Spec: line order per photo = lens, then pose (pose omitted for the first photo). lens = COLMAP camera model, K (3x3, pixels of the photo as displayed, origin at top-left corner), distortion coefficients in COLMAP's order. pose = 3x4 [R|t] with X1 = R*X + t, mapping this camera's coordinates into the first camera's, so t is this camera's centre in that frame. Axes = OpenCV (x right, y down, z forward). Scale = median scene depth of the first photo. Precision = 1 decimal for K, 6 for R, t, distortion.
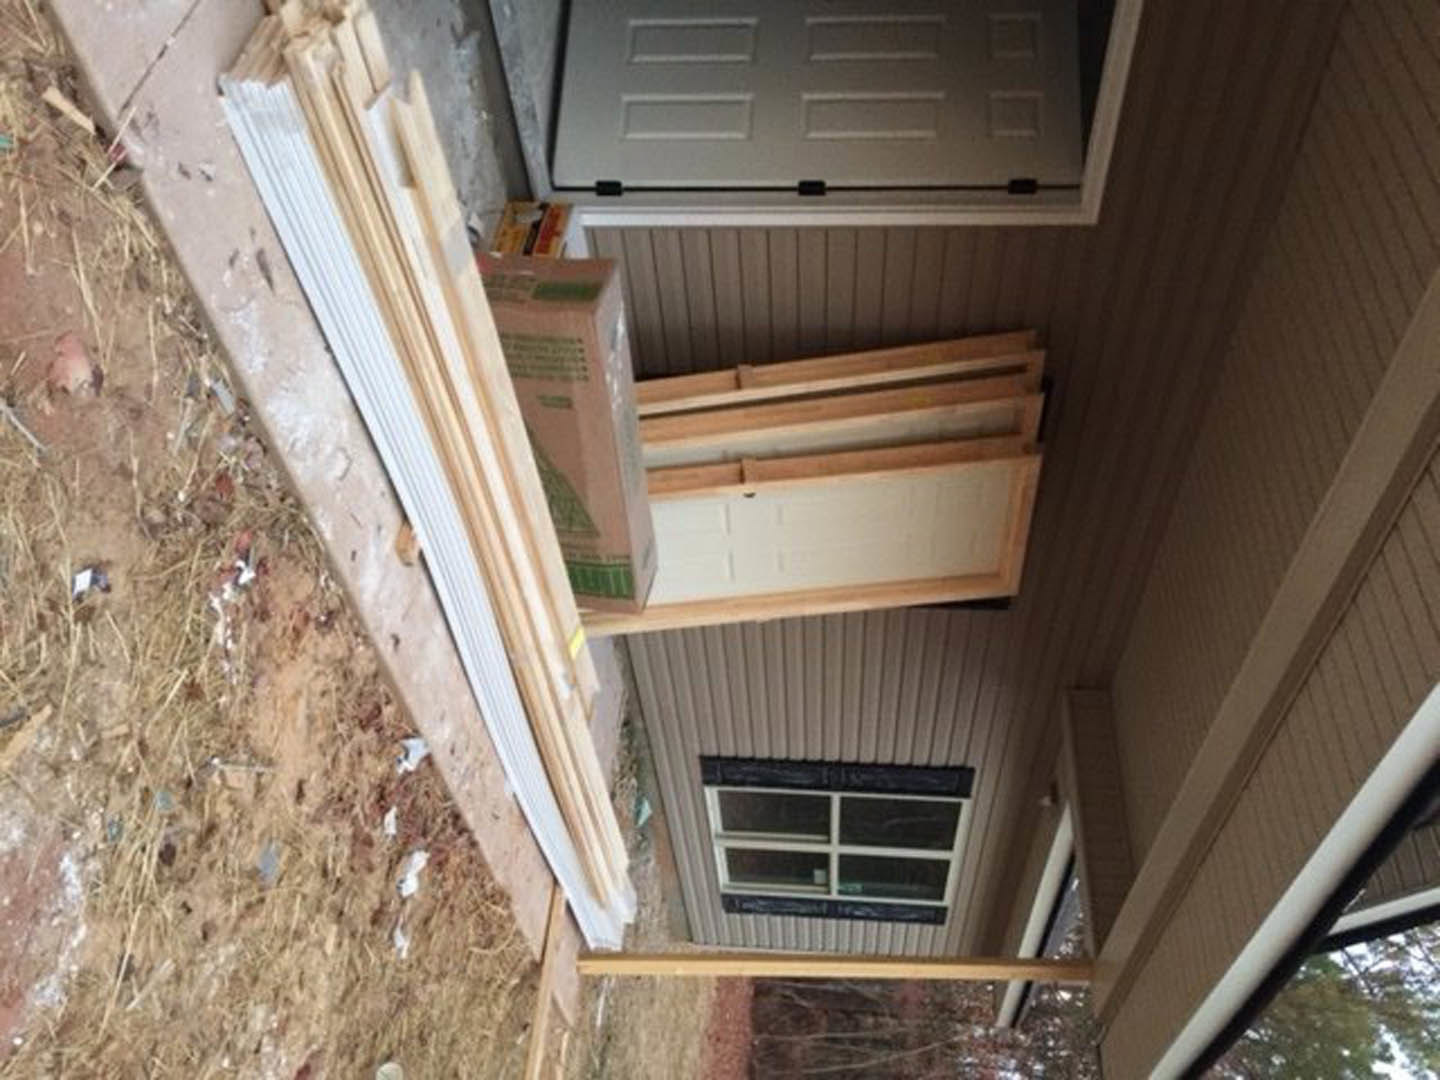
lens RADIAL K [[1200.6, 0, 720.5], [0, 1200.6, 540.4], [0, 0, 1]] dist [0.017001, 0.003971]
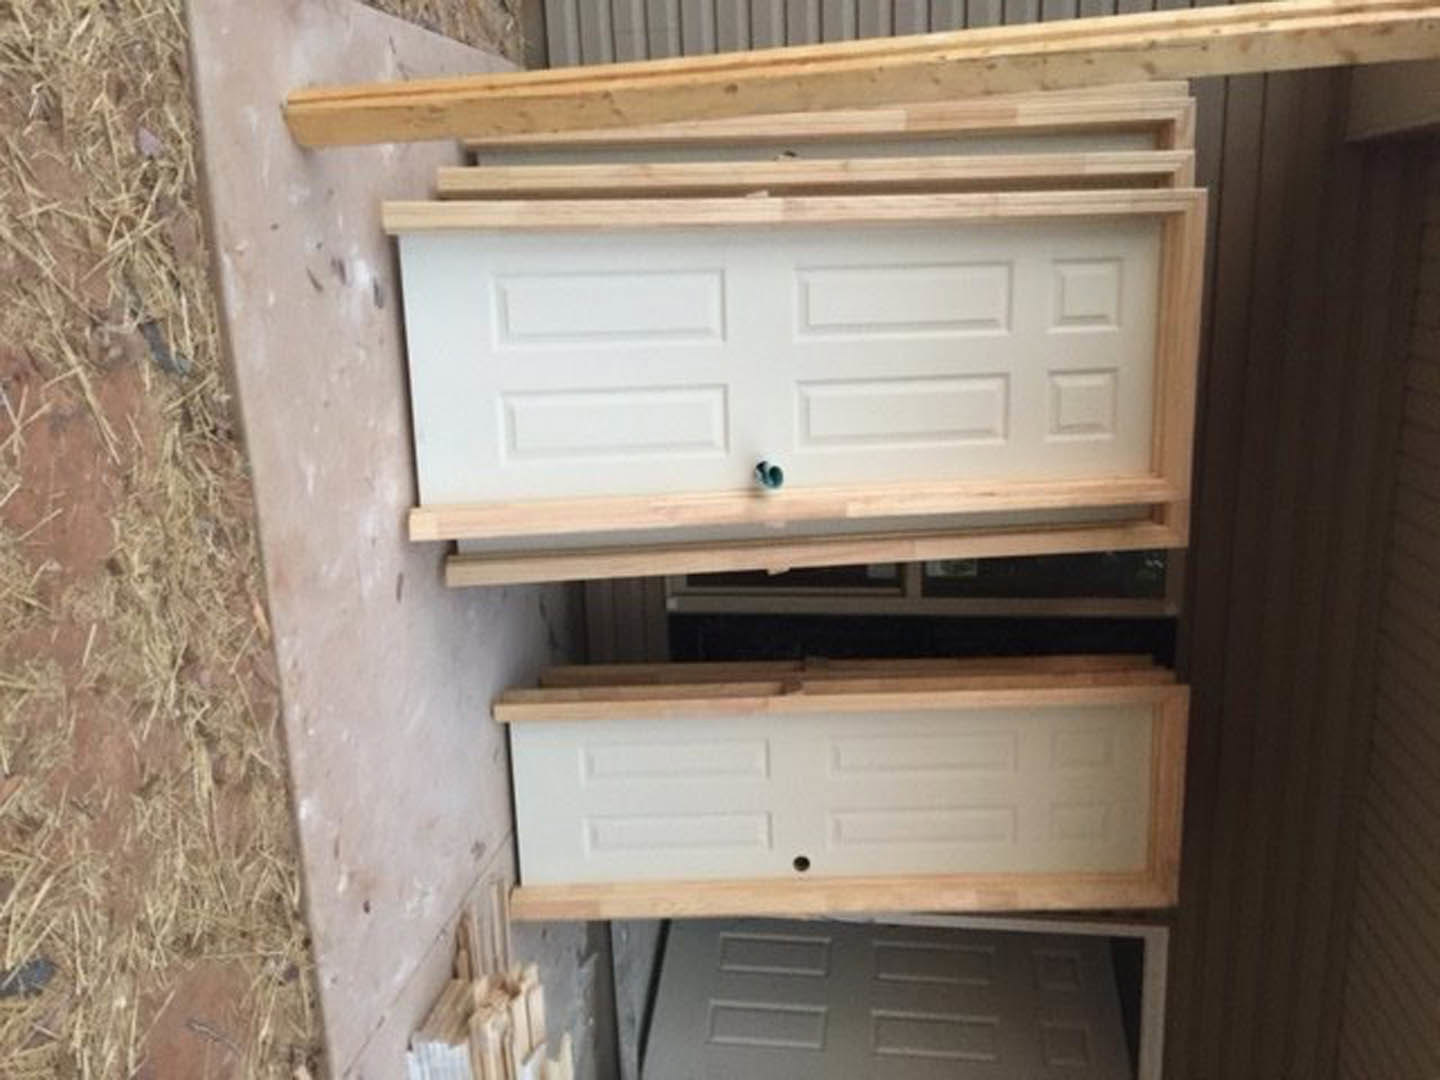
lens RADIAL K [[1200.6, 0, 723.0], [0, 1200.6, 538.2], [0, 0, 1]] dist [0.017001, 0.003971]
pose [[0.997727, 0.043029, -0.051857, -0.055249], [-0.065658, 0.793843, -0.604568, -0.062420], [0.015152, 0.606599, 0.794864, -0.286367]]
